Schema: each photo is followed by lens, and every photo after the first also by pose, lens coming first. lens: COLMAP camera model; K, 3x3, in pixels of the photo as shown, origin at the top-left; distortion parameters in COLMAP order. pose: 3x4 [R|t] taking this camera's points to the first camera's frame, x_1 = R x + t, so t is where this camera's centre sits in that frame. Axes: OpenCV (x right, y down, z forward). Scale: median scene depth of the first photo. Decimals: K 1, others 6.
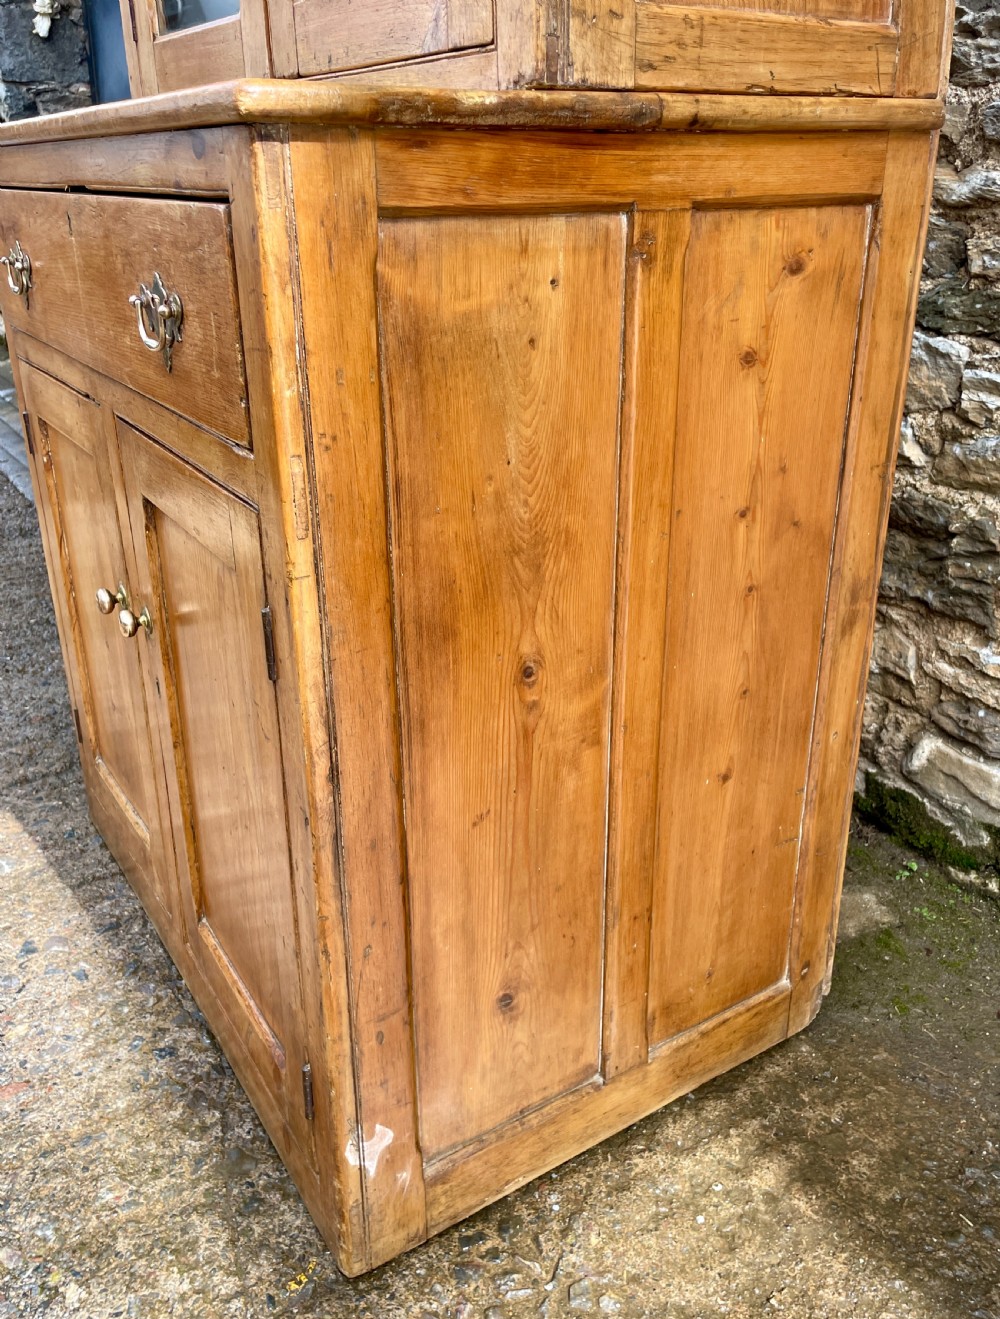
lens RADIAL K [[1124.0, 0, 507.7], [0, 1124.0, 636.2], [0, 0, 1]] dist [0.027686, 0.006767]
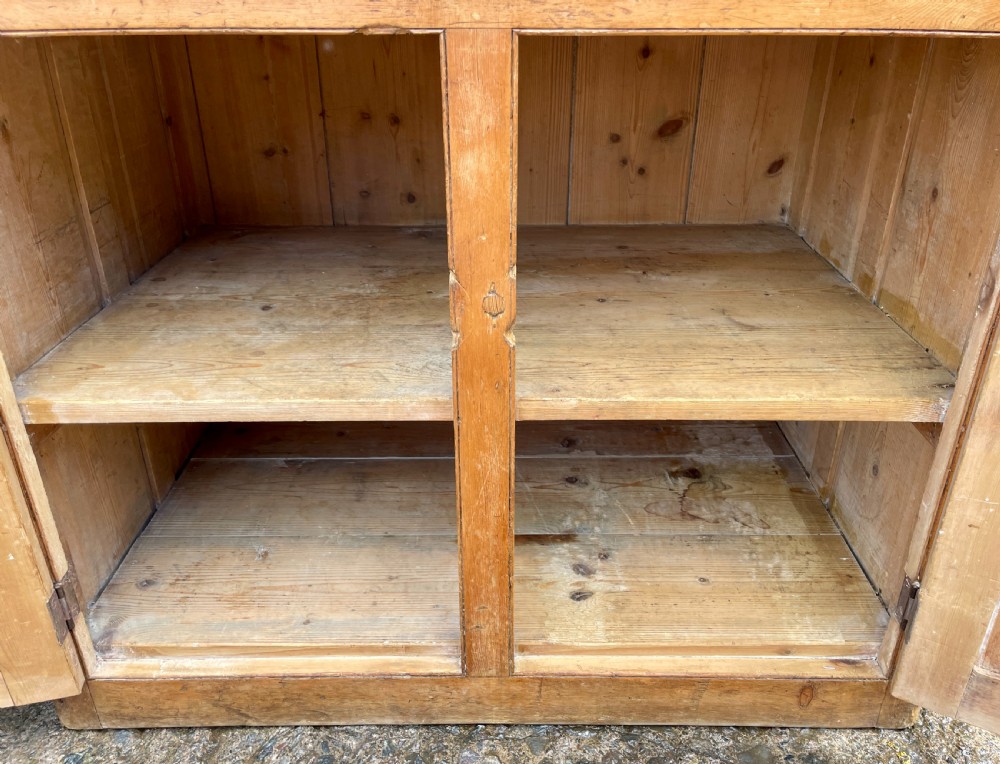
lens RADIAL K [[788.0, 0, 506.7], [0, 788.0, 374.3], [0, 0, 1]] dist [0.073457, -0.094567]
pose [[0.539817, -0.379256, 0.751506, -0.730975], [0.318300, 0.918437, 0.234860, -0.105313], [-0.779283, 0.112423, 0.616505, 0.636120]]
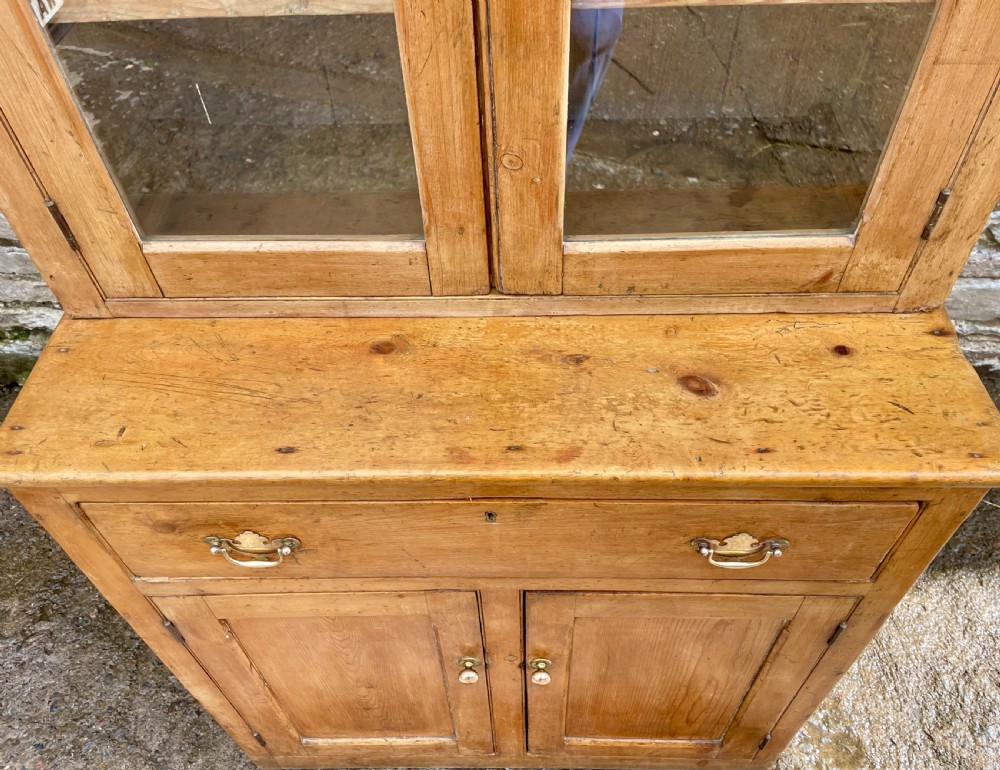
lens RADIAL K [[788.0, 0, 508.6], [0, 788.0, 379.6], [0, 0, 1]] dist [0.073457, -0.094567]
pose [[0.547196, -0.634960, 0.545346, -0.604756], [0.337071, 0.763546, 0.550801, -0.755079], [-0.766133, -0.117576, 0.631835, 0.444072]]
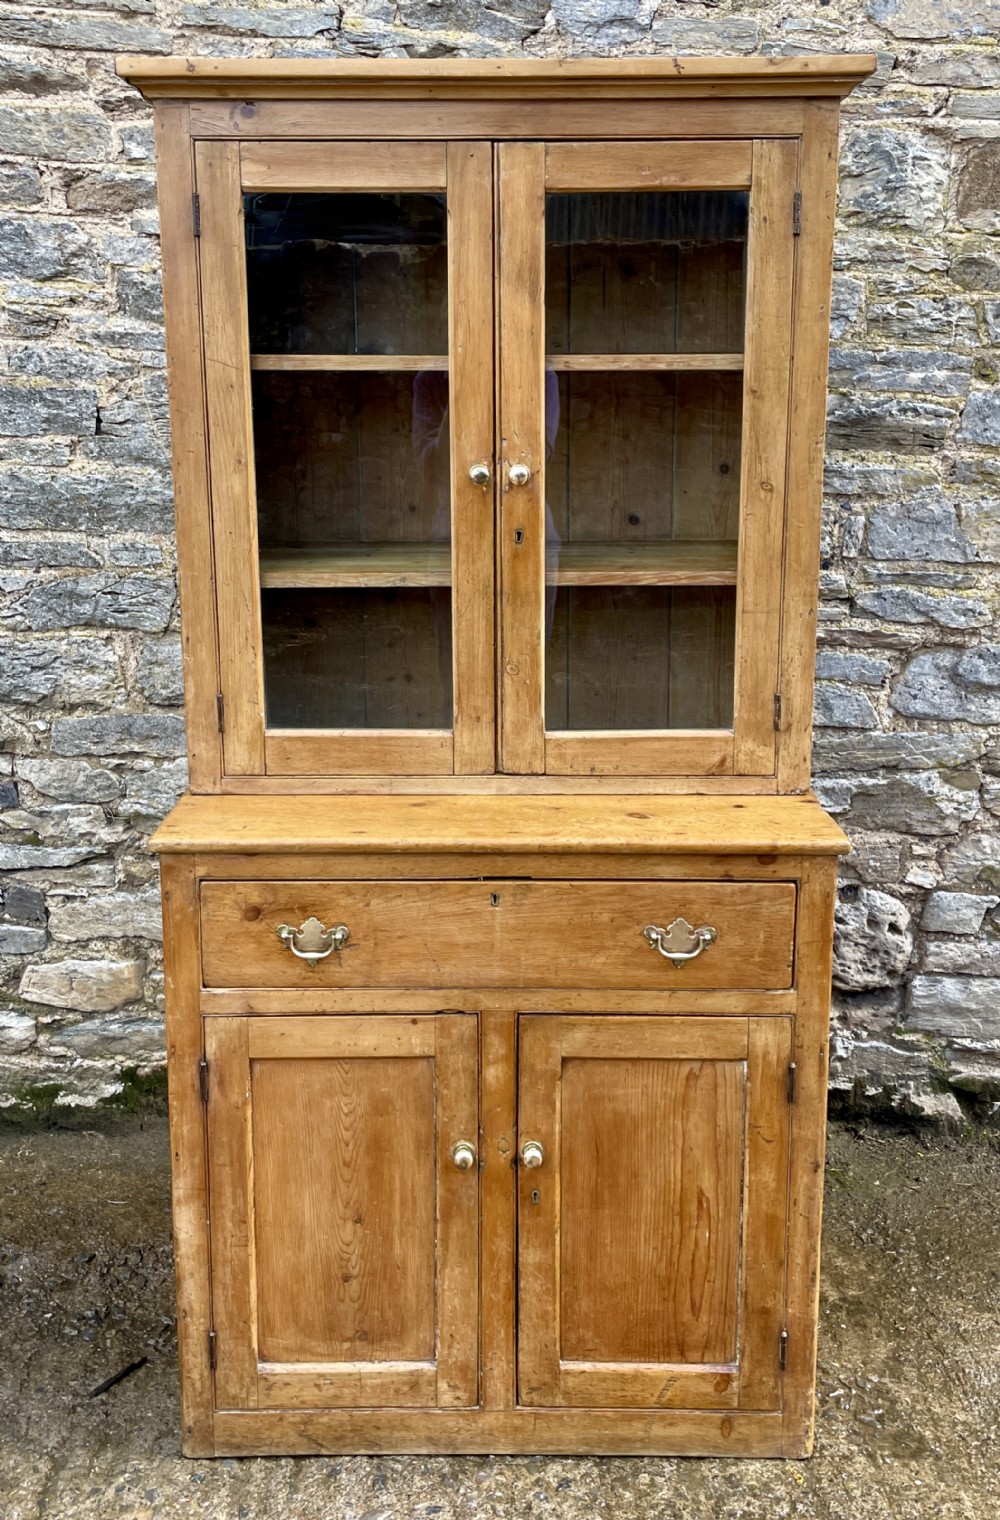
lens RADIAL K [[1450.9, 0, 493.9], [0, 1450.9, 638.4], [0, 0, 1]] dist [0.044379, 0.000000]
pose [[0.540199, -0.155914, 0.826968, -1.653607], [0.317862, 0.947694, -0.028962, -0.546884], [-0.779197, 0.278507, 0.561503, -0.157135]]
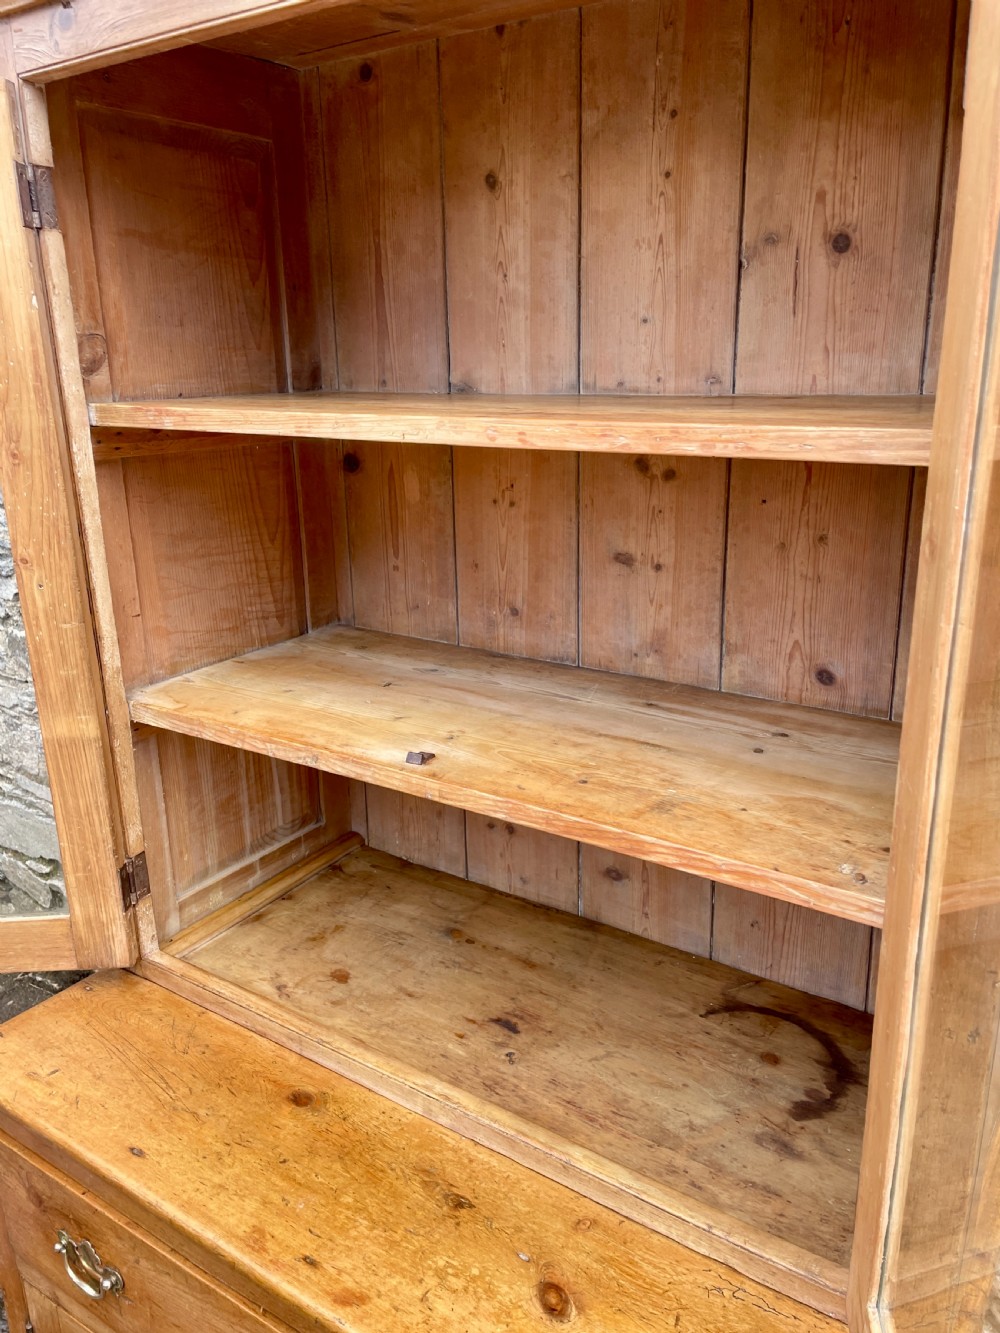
lens RADIAL K [[1018.0, 0, 500.9], [0, 1018.0, 657.0], [0, 0, 1]] dist [0.075920, -0.104622]
pose [[0.915069, -0.117043, 0.385939, -0.404533], [0.156937, 0.984876, -0.073419, -0.699314], [-0.371509, 0.127752, 0.919598, 0.097467]]
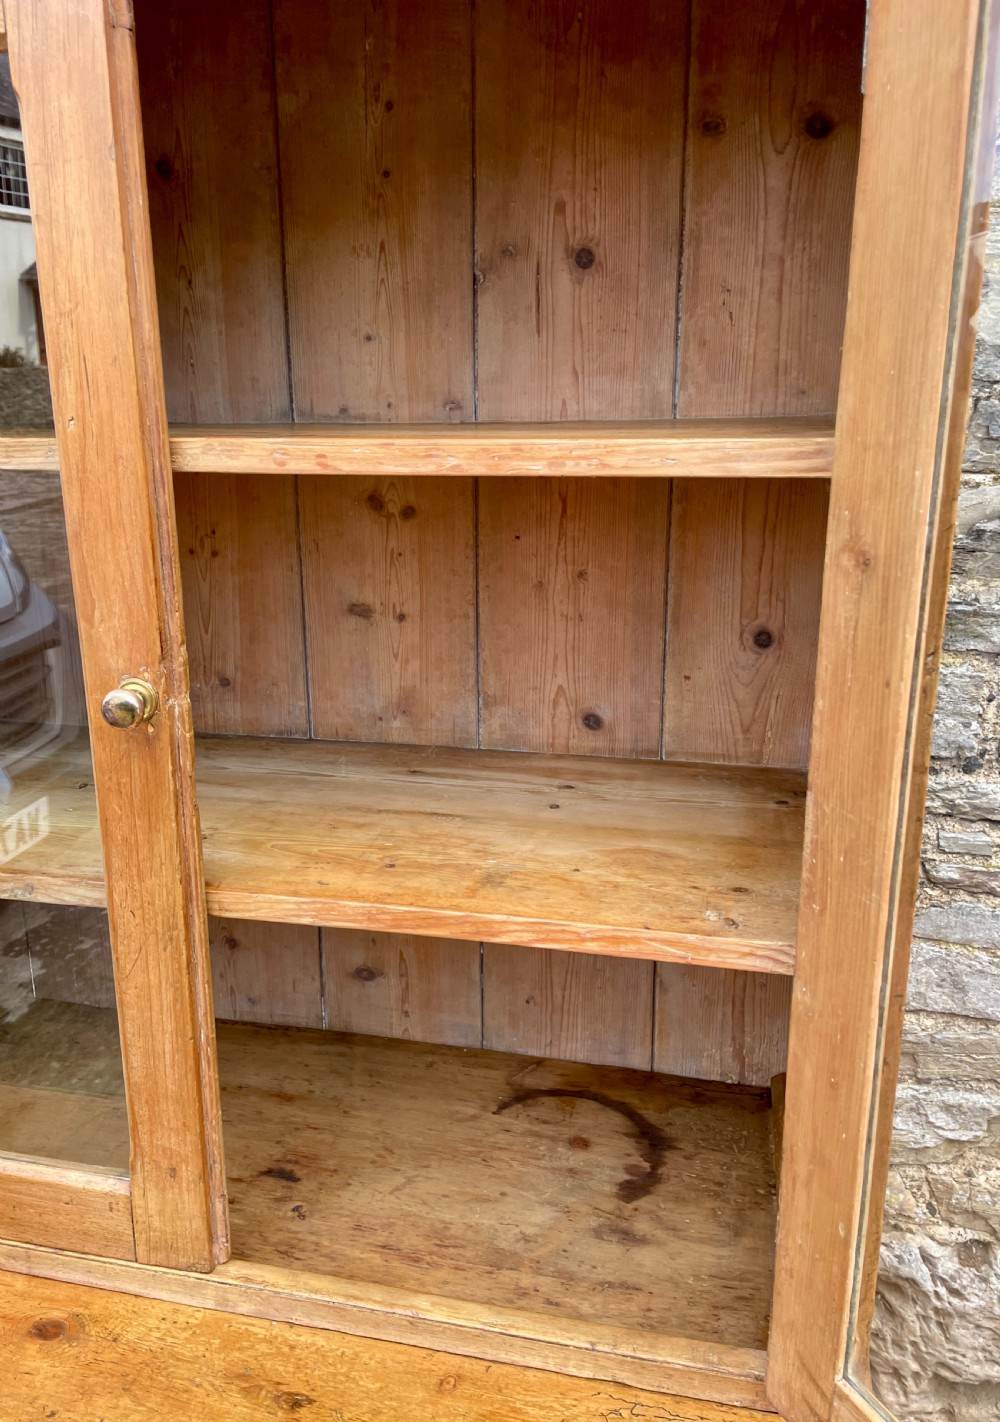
lens RADIAL K [[1124.0, 0, 455.5], [0, 1124.0, 707.7], [0, 0, 1]] dist [0.077991, -0.103601]
pose [[0.714374, -0.181889, 0.675711, -0.499755], [0.267092, 0.963395, -0.023047, -0.722476], [-0.646785, 0.196941, 0.736806, 0.205664]]
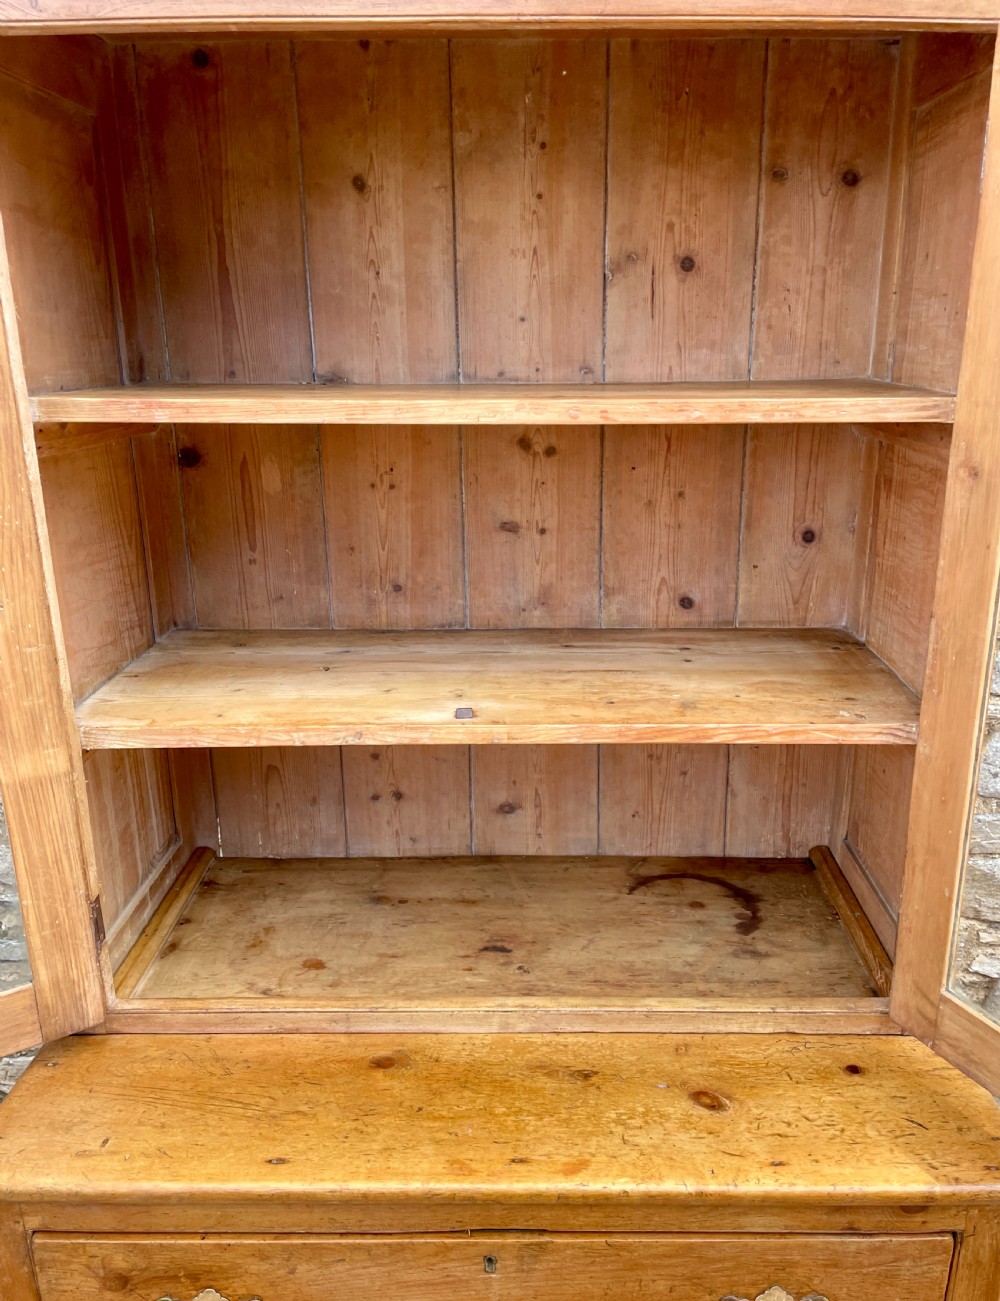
lens RADIAL K [[1025.2, 0, 540.2], [0, 1025.2, 658.7], [0, 0, 1]] dist [0.073457, -0.094567]
pose [[0.537725, -0.237695, 0.808921, -0.822631], [0.318124, 0.945719, 0.066420, -0.770472], [-0.780800, 0.221622, 0.584154, 0.281501]]
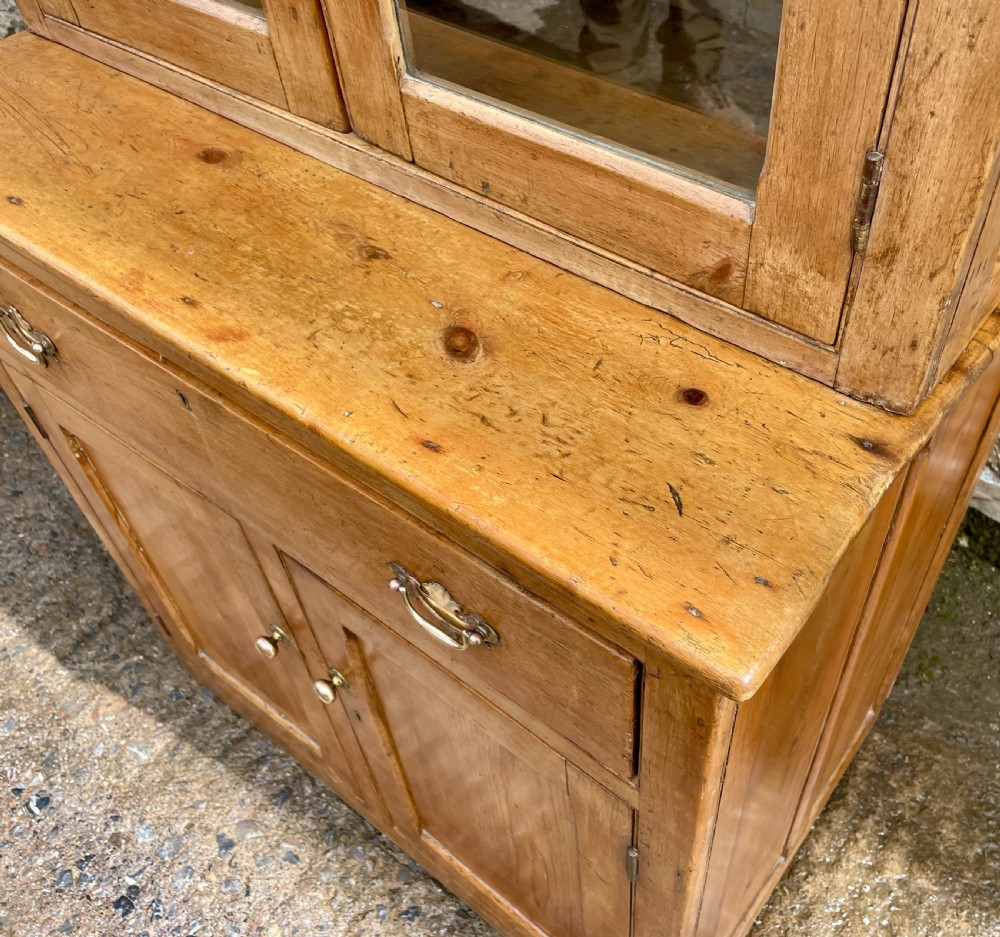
lens RADIAL K [[984.9, 0, 561.8], [0, 984.9, 480.0], [0, 0, 1]] dist [0.027963, 0.000000]
pose [[0.941669, -0.273020, 0.196773, -0.243212], [0.159789, 0.877300, 0.452563, -0.509034], [-0.296188, -0.394722, 0.869751, 0.227695]]
